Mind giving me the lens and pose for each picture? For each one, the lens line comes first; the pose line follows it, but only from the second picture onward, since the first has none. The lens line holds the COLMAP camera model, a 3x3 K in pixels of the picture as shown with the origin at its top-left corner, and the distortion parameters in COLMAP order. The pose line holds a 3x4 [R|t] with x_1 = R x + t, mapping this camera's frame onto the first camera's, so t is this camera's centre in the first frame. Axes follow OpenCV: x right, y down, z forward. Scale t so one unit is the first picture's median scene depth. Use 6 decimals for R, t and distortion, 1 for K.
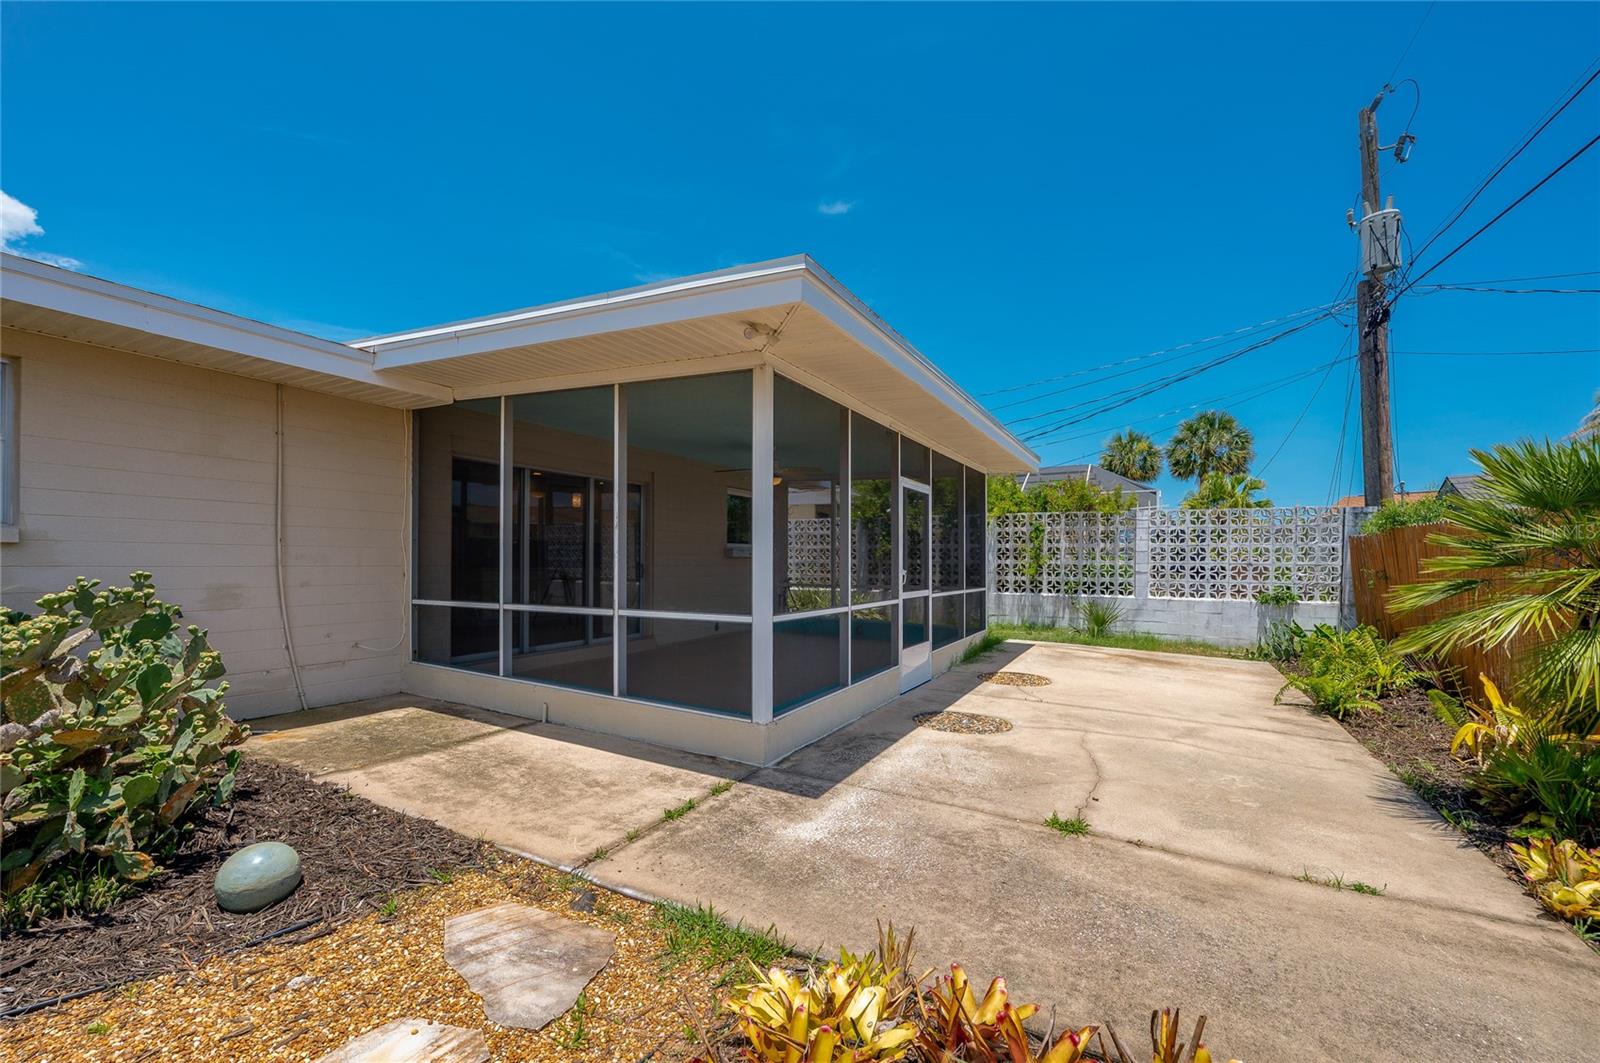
lens RADIAL K [[663.7, 0, 802.7], [0, 663.7, 541.7], [0, 0, 1]] dist [-0.003943, -0.000233]
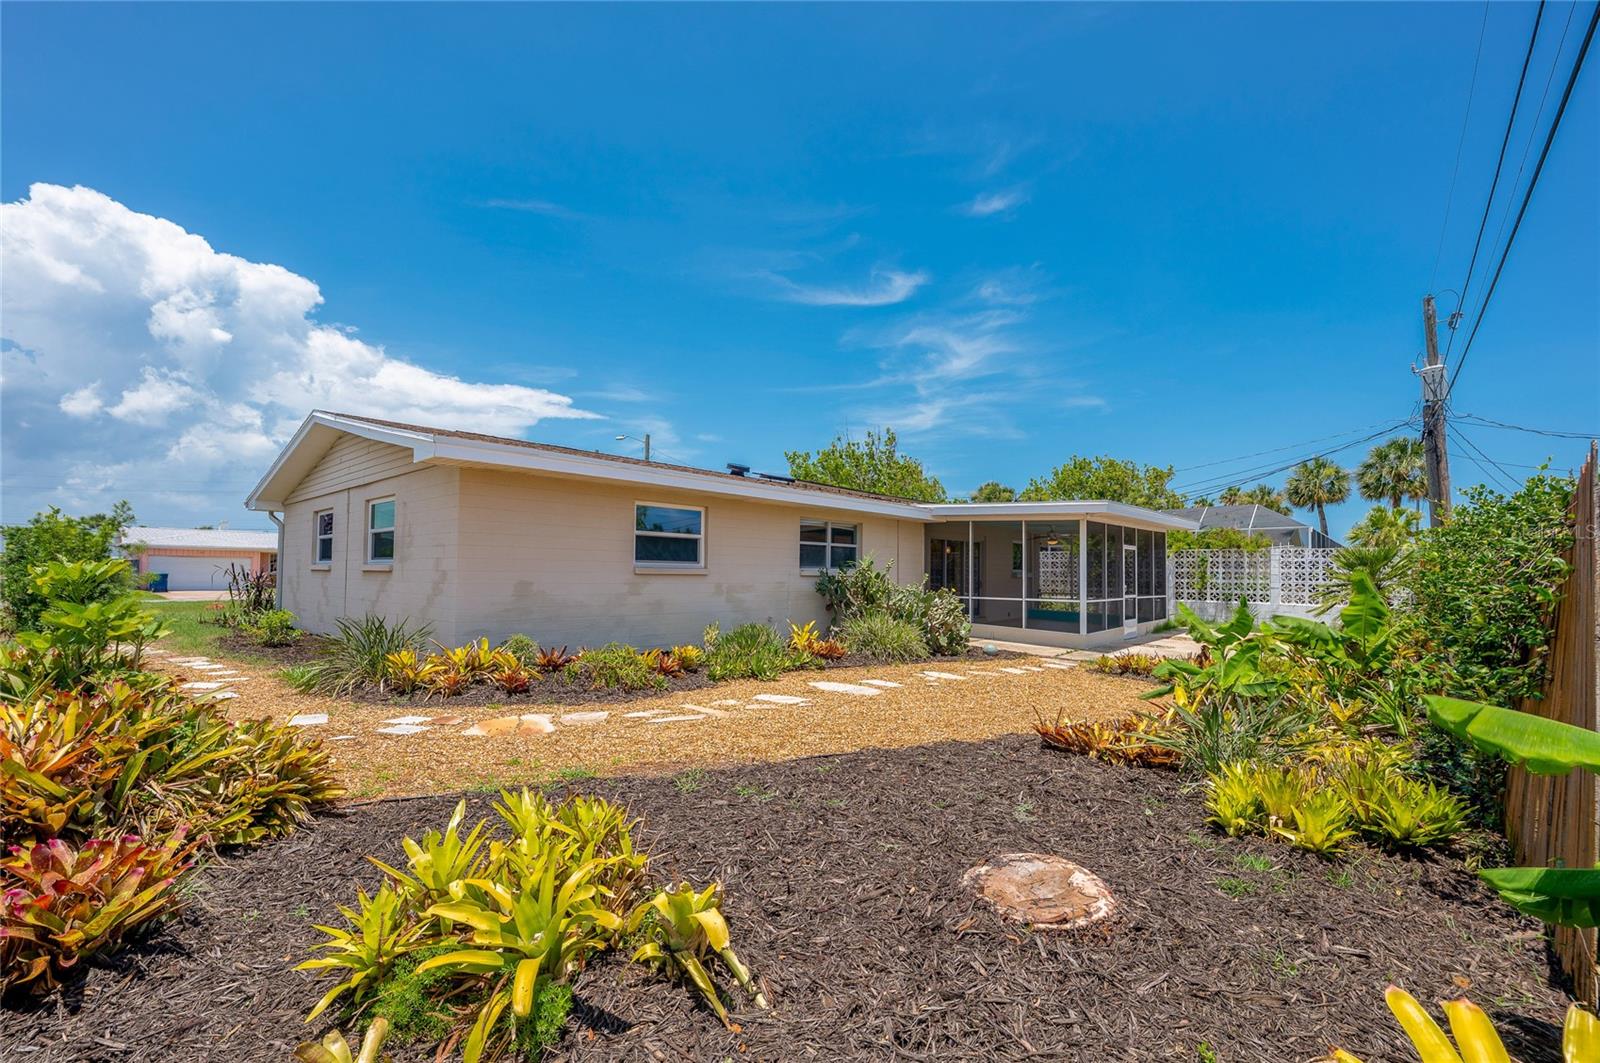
lens RADIAL K [[663.7, 0, 800.0], [0, 663.7, 545.3], [0, 0, 1]] dist [-0.003943, -0.000233]
pose [[0.970734, -0.005267, -0.240100, -0.201899], [0.002139, 0.999909, -0.013287, -0.035381], [0.240149, 0.012384, 0.970657, -0.777323]]
